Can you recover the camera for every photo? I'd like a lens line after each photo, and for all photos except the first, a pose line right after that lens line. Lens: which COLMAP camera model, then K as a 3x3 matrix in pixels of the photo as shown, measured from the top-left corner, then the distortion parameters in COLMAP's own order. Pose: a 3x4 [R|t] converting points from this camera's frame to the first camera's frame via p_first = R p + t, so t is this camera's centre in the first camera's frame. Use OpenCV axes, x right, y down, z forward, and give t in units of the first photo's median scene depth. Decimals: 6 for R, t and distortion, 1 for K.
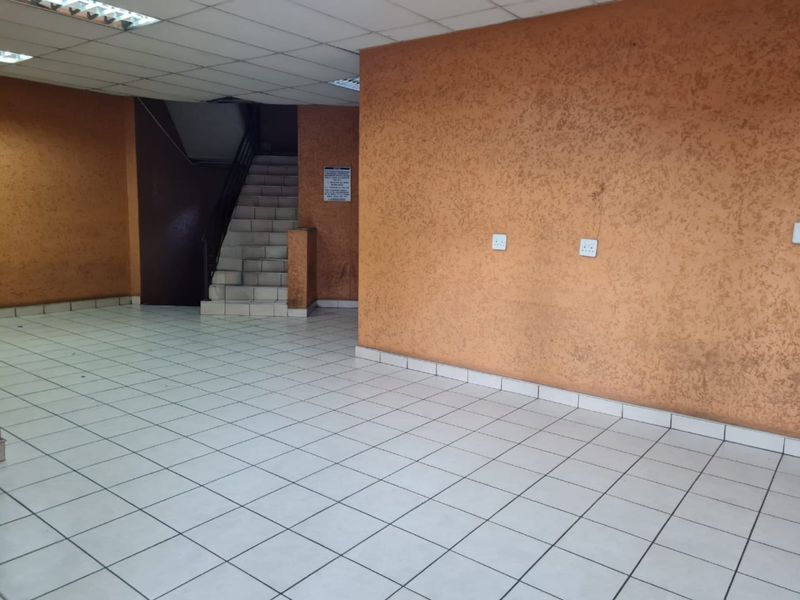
lens RADIAL K [[598.8, 0, 401.3], [0, 598.8, 293.7], [0, 0, 1]] dist [0.008933, -0.006391]
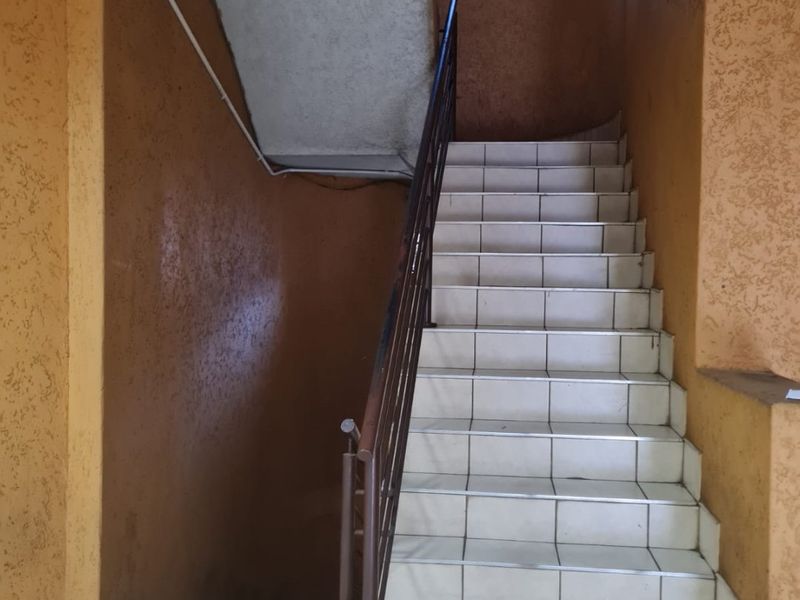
lens RADIAL K [[607.0, 0, 347.9], [0, 607.0, 298.0], [0, 0, 1]] dist [0.007322, -0.003789]
pose [[0.991270, -0.007709, -0.131625, -0.288040], [-0.005950, 0.994657, -0.103062, -0.113985], [0.131716, 0.102945, 0.985928, 0.732410]]
